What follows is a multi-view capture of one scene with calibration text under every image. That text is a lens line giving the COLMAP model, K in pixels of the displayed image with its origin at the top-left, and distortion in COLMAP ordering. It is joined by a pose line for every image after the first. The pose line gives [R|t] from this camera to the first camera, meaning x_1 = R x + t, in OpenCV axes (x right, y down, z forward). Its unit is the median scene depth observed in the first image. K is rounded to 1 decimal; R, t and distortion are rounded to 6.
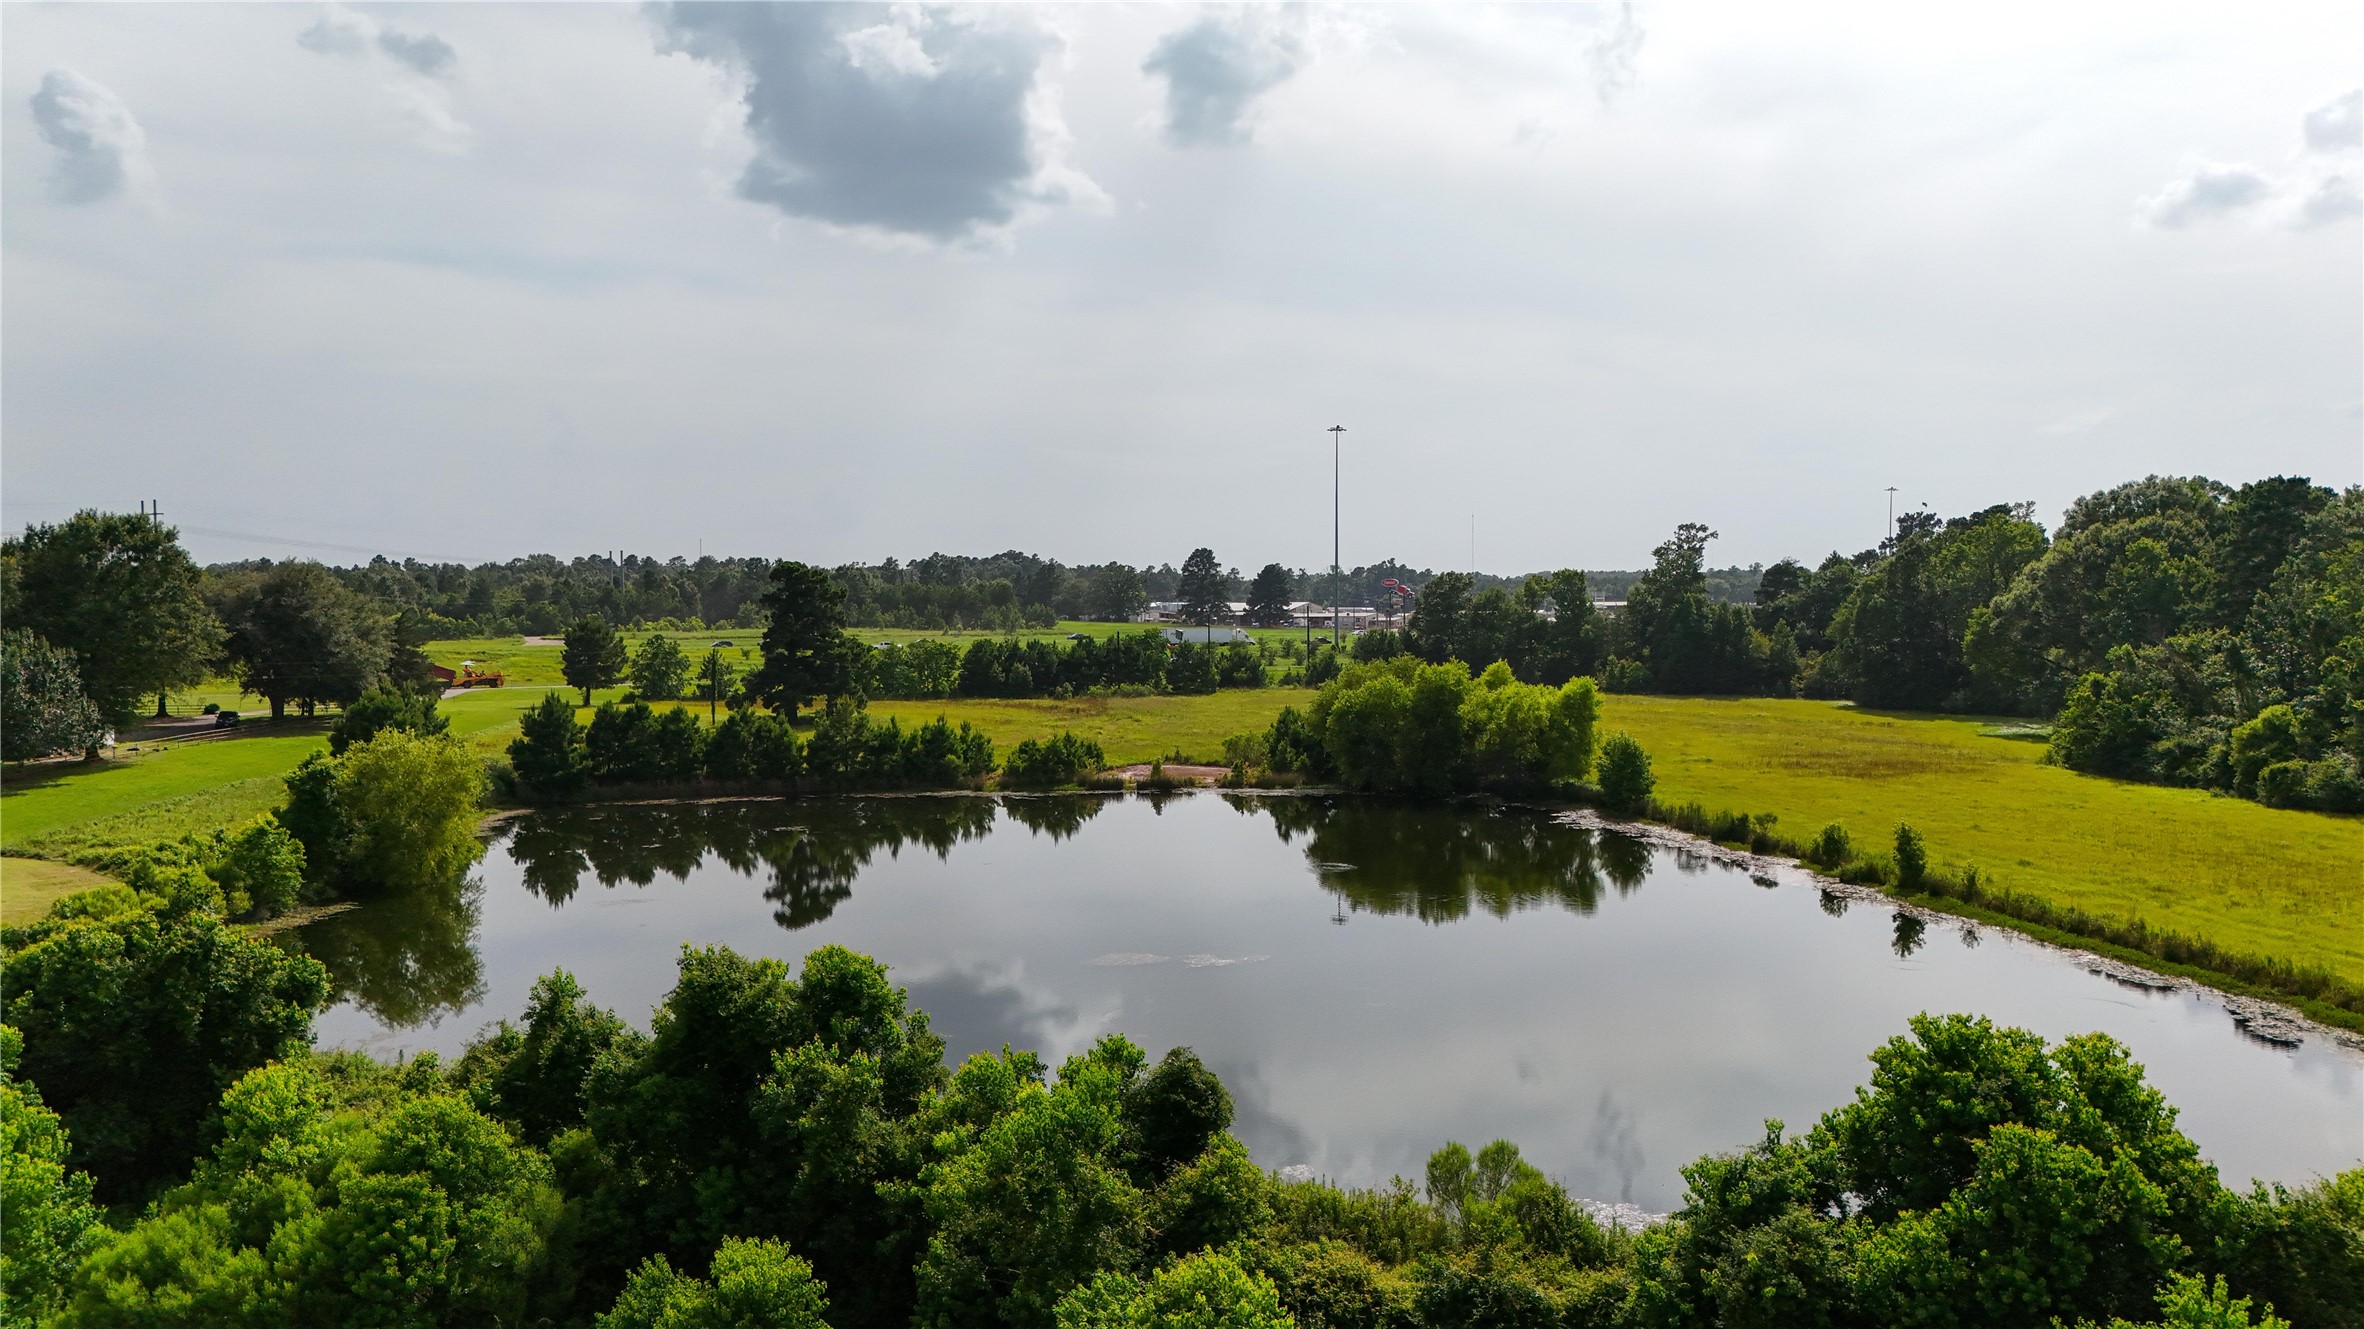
lens RADIAL K [[1737.1, 0, 1178.3], [0, 1737.1, 653.9], [0, 0, 1]] dist [0.078239, -0.082503]
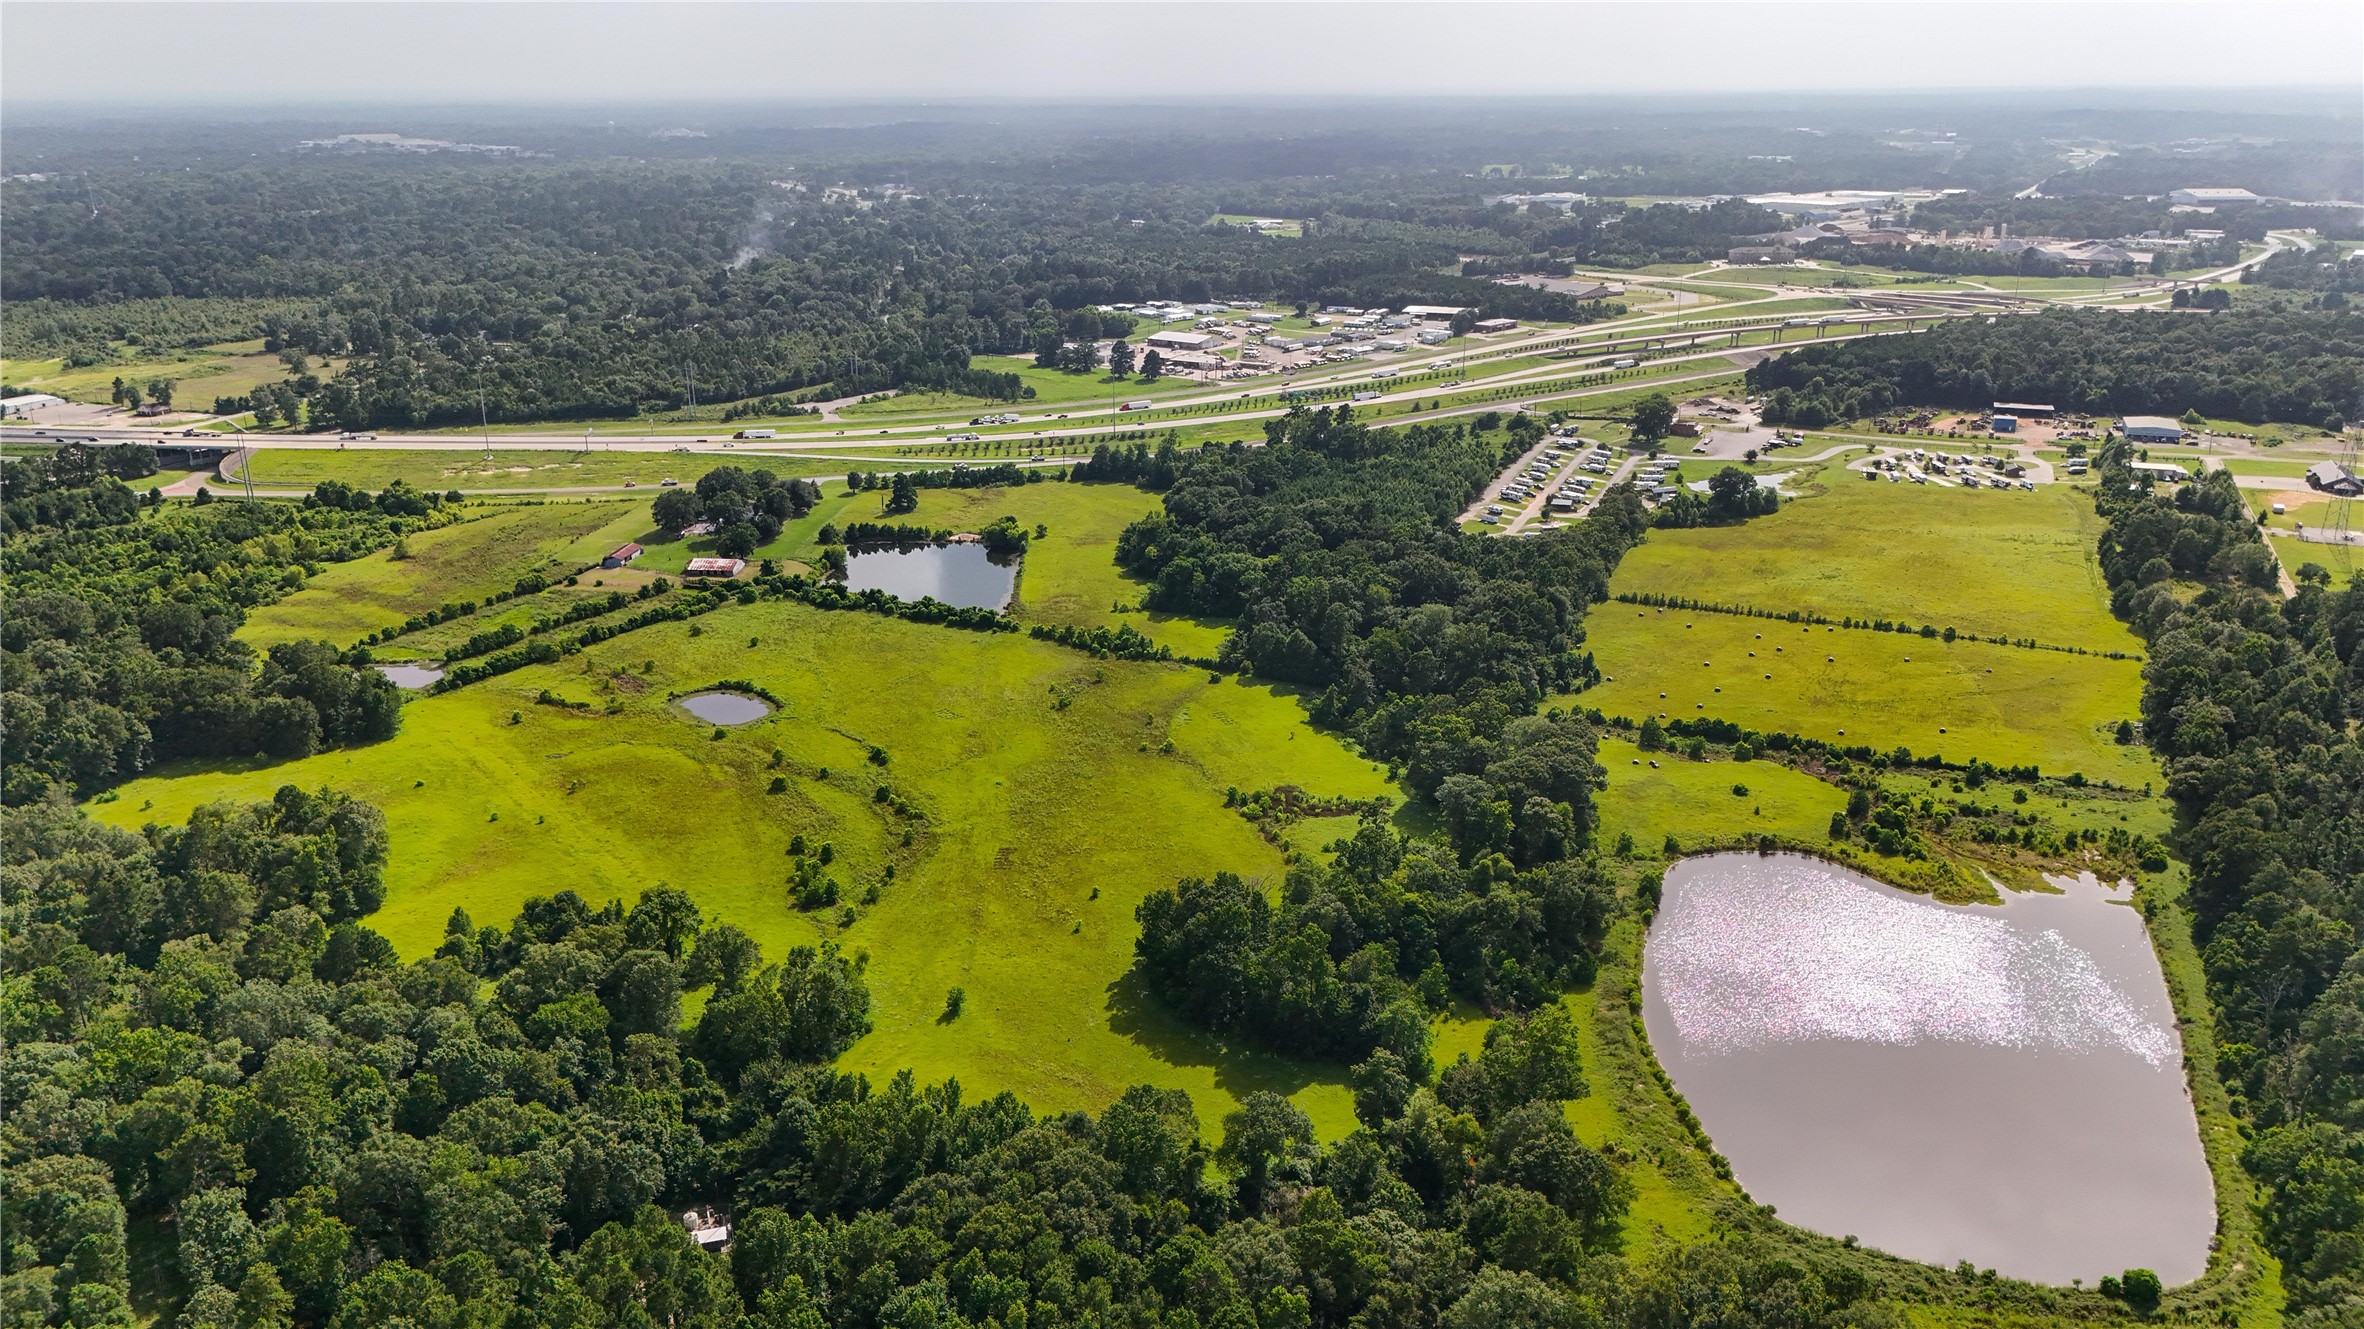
lens RADIAL K [[1737.1, 0, 1181.6], [0, 1737.1, 652.2], [0, 0, 1]] dist [0.078239, -0.082503]
pose [[0.992221, 0.045239, -0.115978, 1.282265], [-0.010093, 0.957801, 0.287256, -1.124339], [0.124079, -0.283851, 0.950807, -4.057175]]
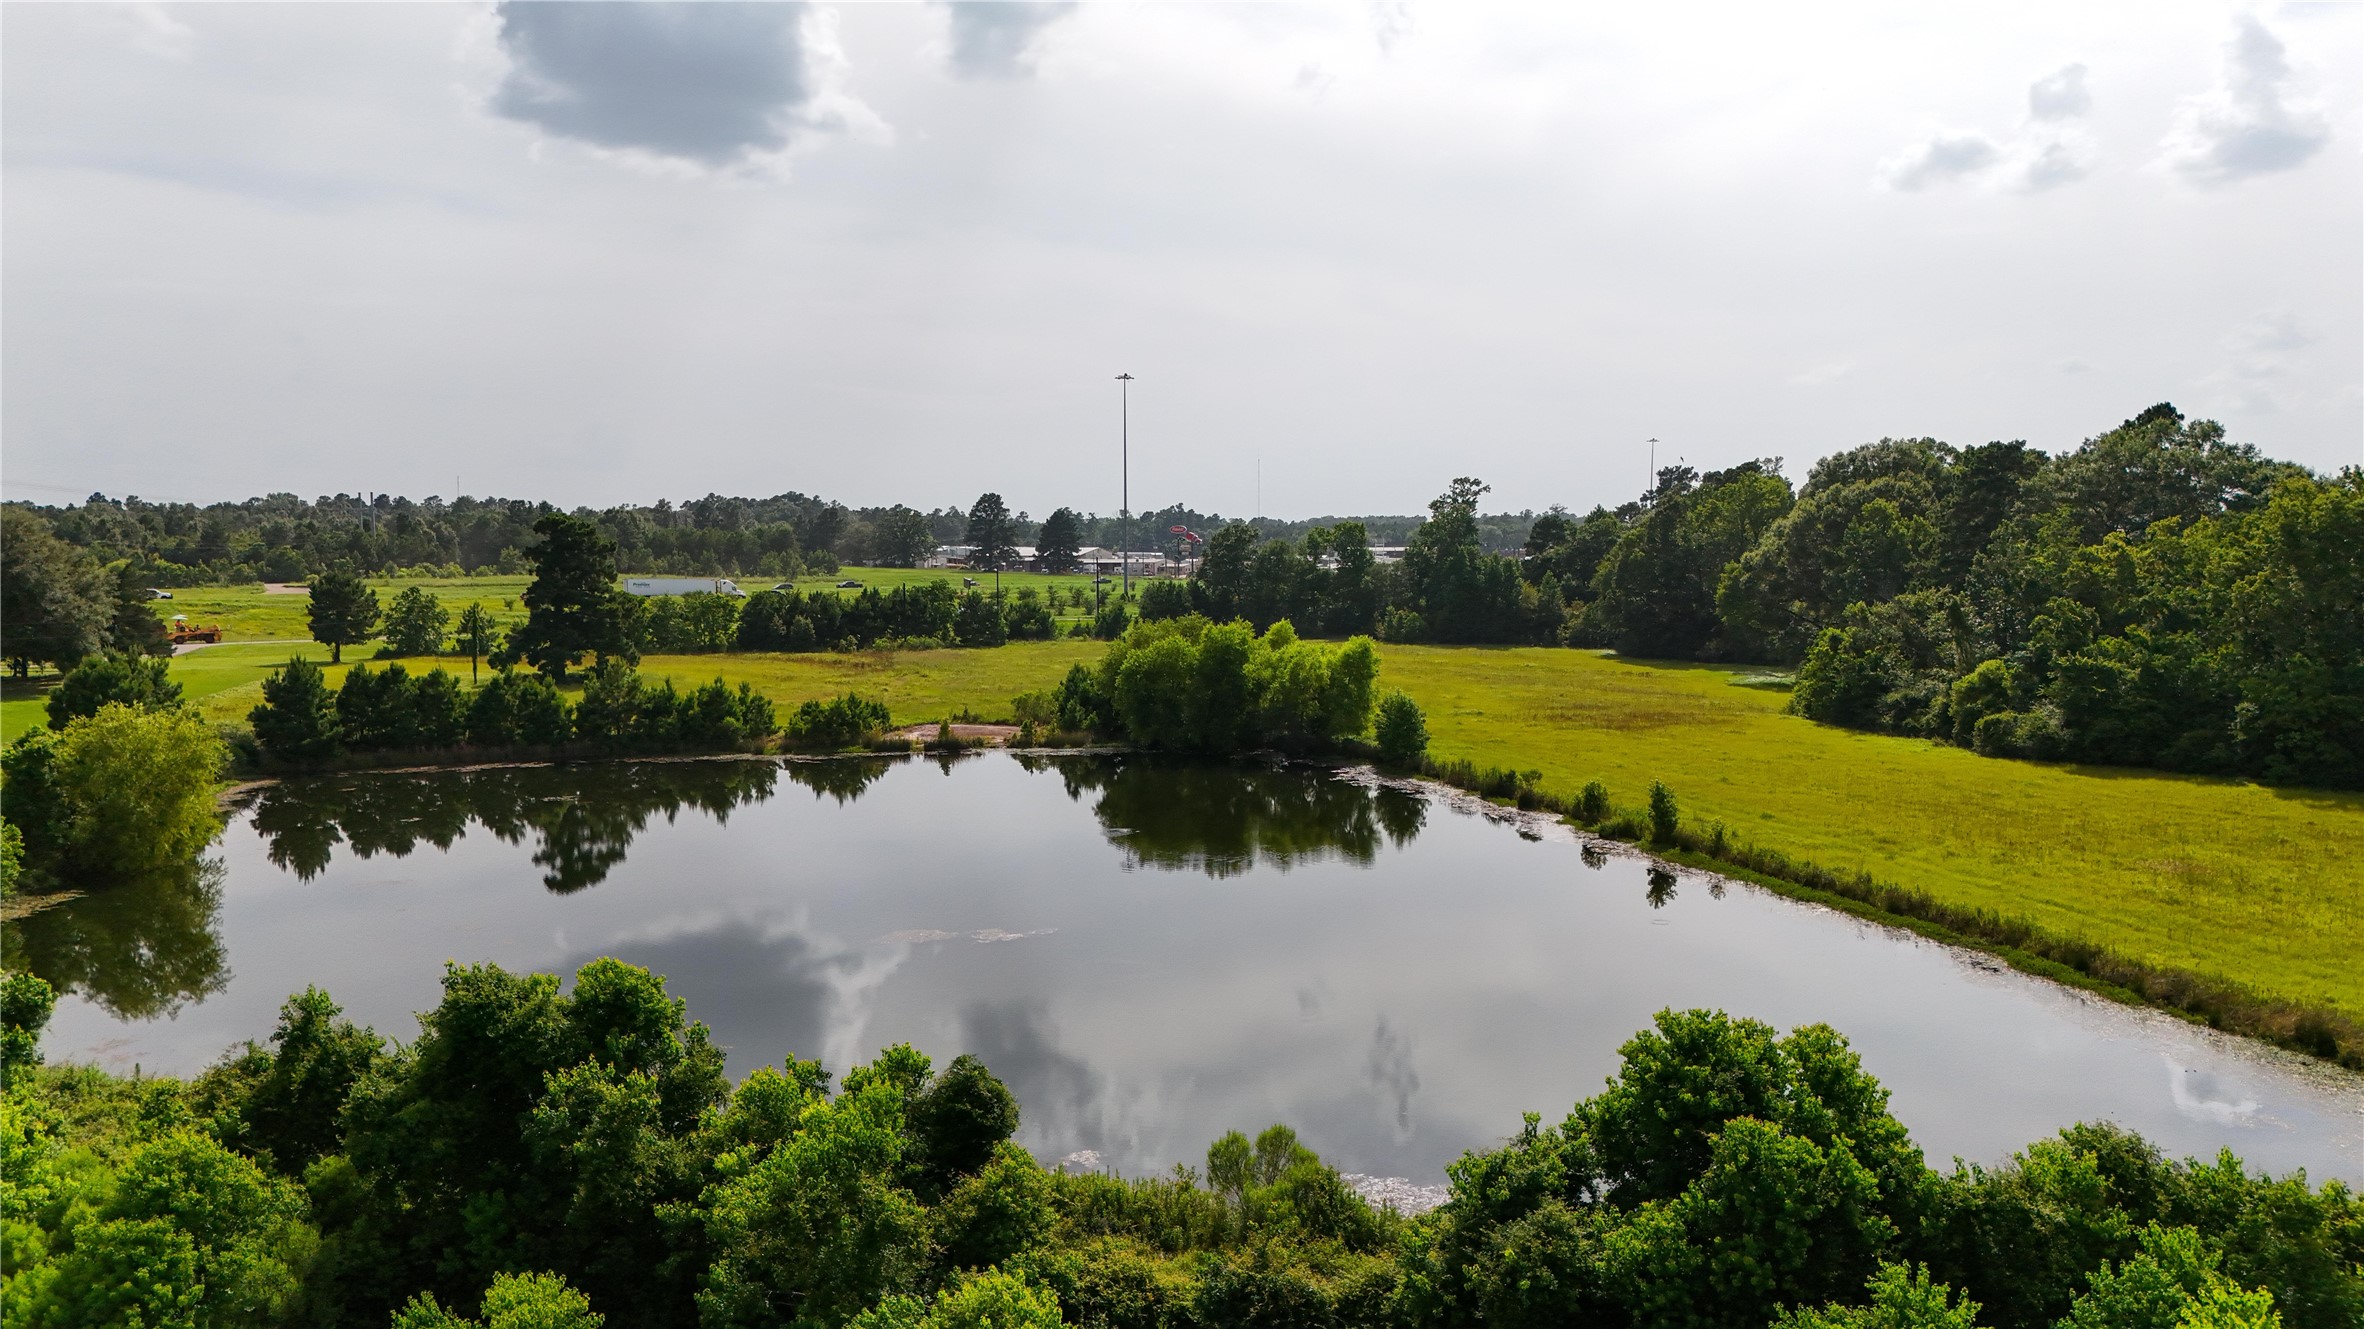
lens RADIAL K [[1737.1, 0, 1177.4], [0, 1737.1, 657.1], [0, 0, 1]] dist [0.078239, -0.082503]
pose [[0.992714, -0.005731, 0.120355, 0.000562], [0.001470, 0.999370, 0.035464, -0.009595], [-0.120482, -0.035029, 0.992097, -0.001839]]
